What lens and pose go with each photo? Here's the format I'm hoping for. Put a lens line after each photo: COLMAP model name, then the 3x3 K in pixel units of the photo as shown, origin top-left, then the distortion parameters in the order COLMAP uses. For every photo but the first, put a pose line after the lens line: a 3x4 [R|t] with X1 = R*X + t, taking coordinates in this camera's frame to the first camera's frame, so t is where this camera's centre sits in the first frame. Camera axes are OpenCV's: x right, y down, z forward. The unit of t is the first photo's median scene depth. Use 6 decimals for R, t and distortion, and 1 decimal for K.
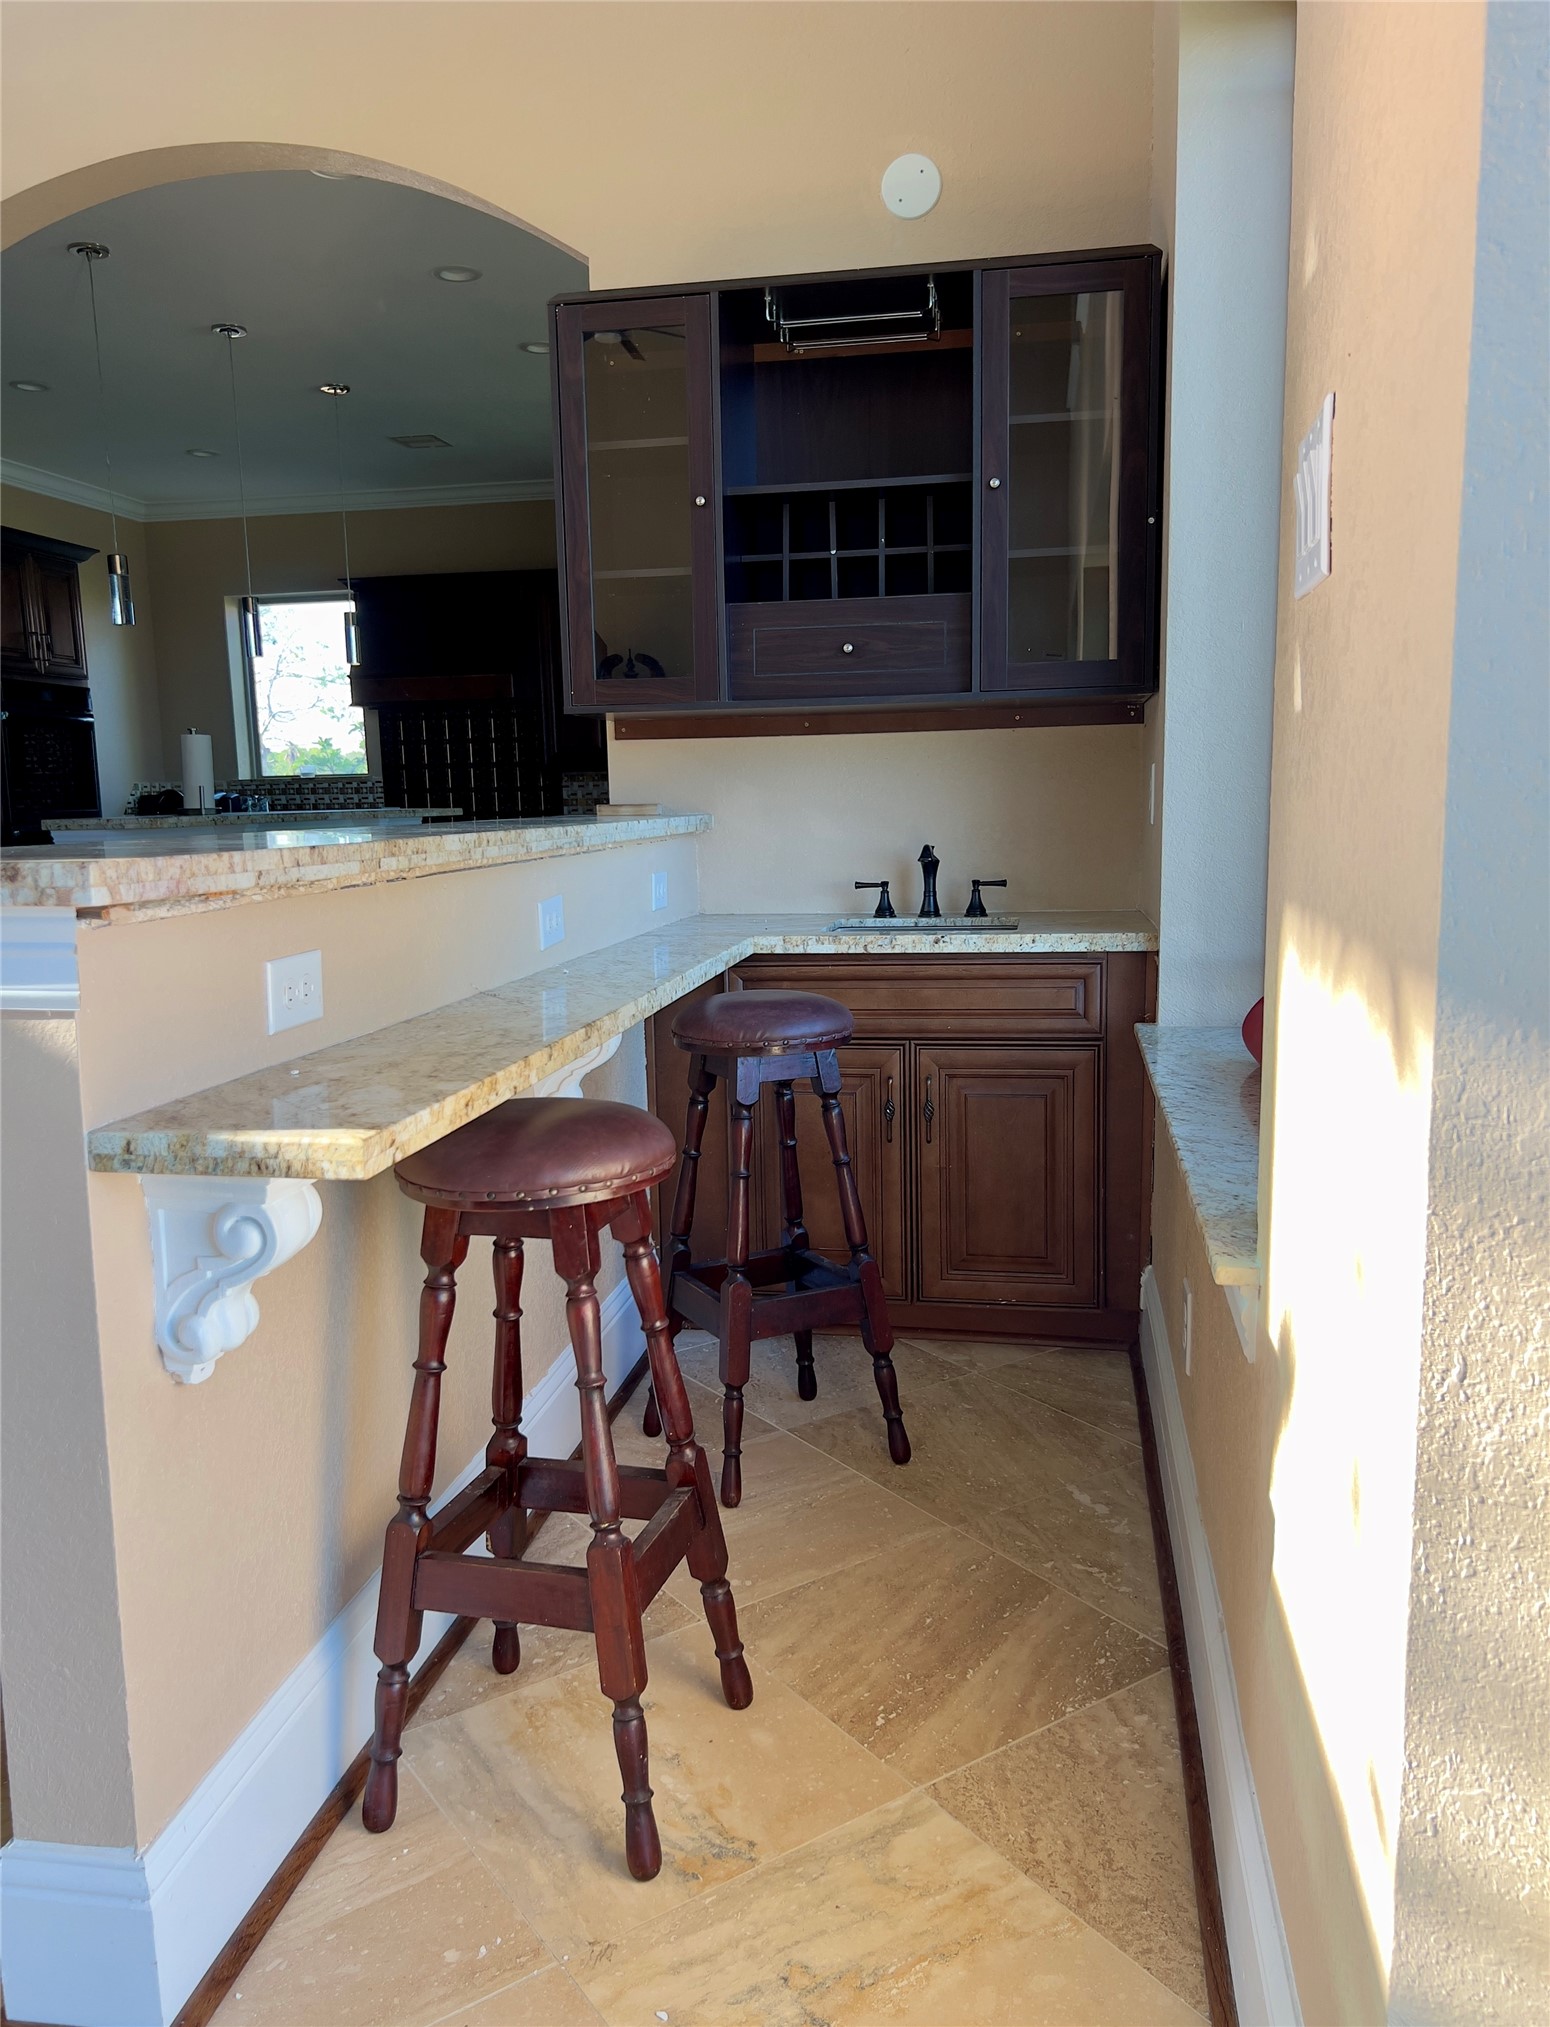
lens RADIAL K [[1549.6, 0, 779.0], [0, 1549.6, 1074.1], [0, 0, 1]] dist [0.084134, -0.186682]
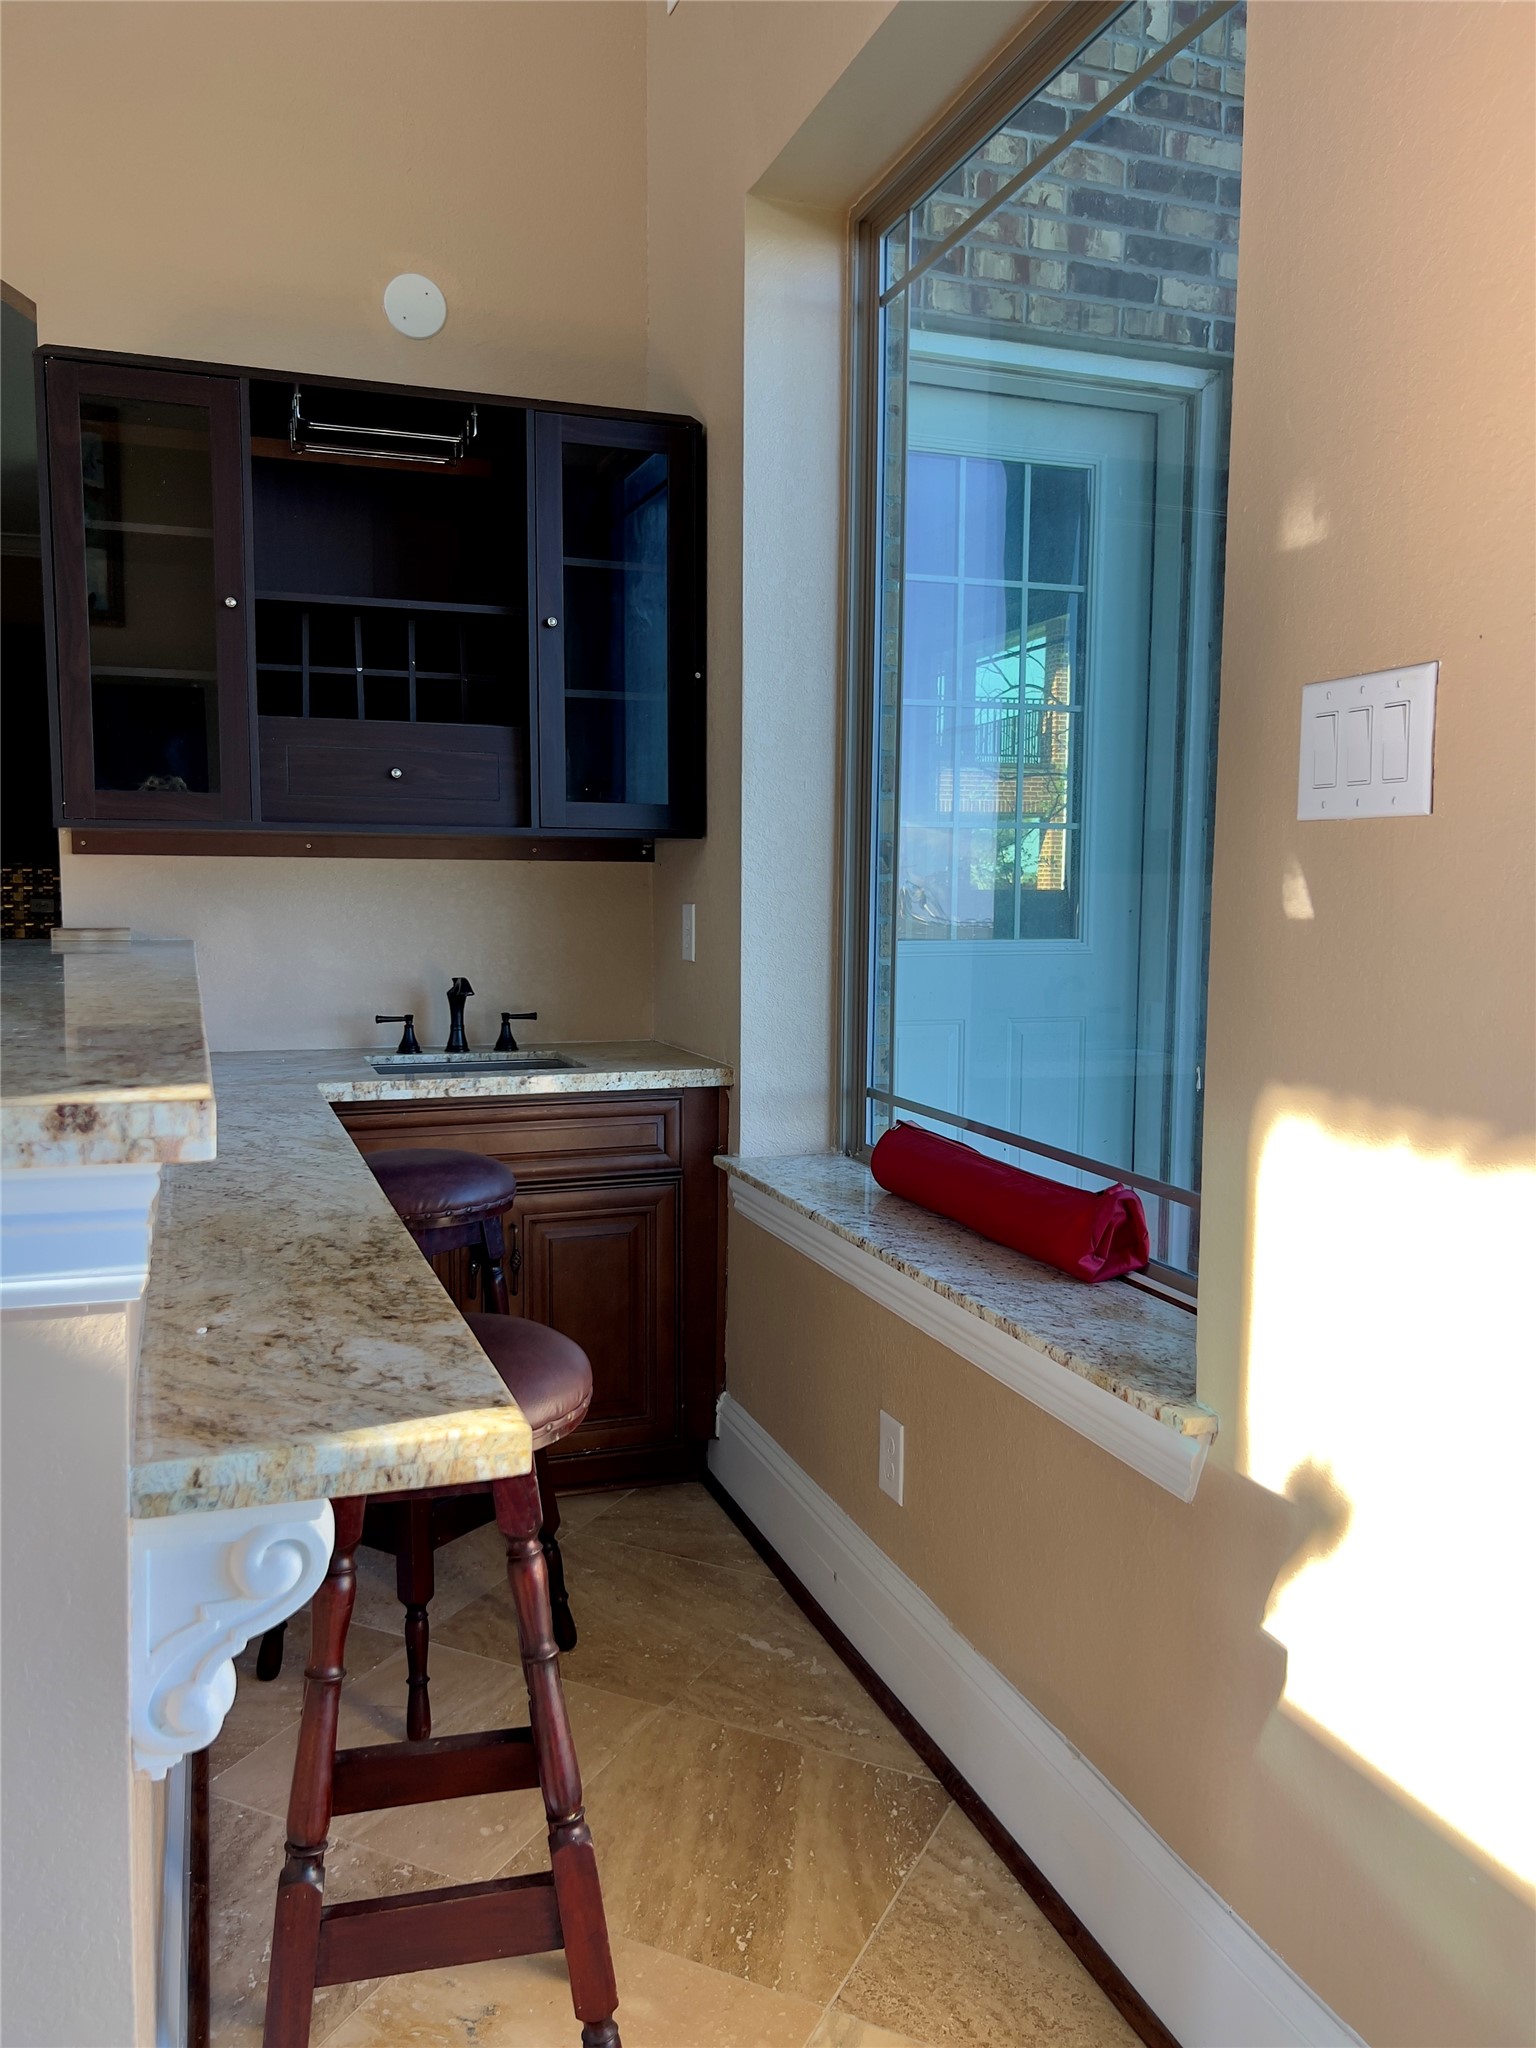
lens RADIAL K [[1543.7, 0, 765.2], [0, 1543.7, 1058.9], [0, 0, 1]] dist [0.029051, -0.046339]
pose [[0.868425, -0.029298, 0.494955, -0.241299], [0.062555, 0.996750, -0.050754, -0.042866], [-0.491859, 0.075038, 0.867435, 0.100298]]
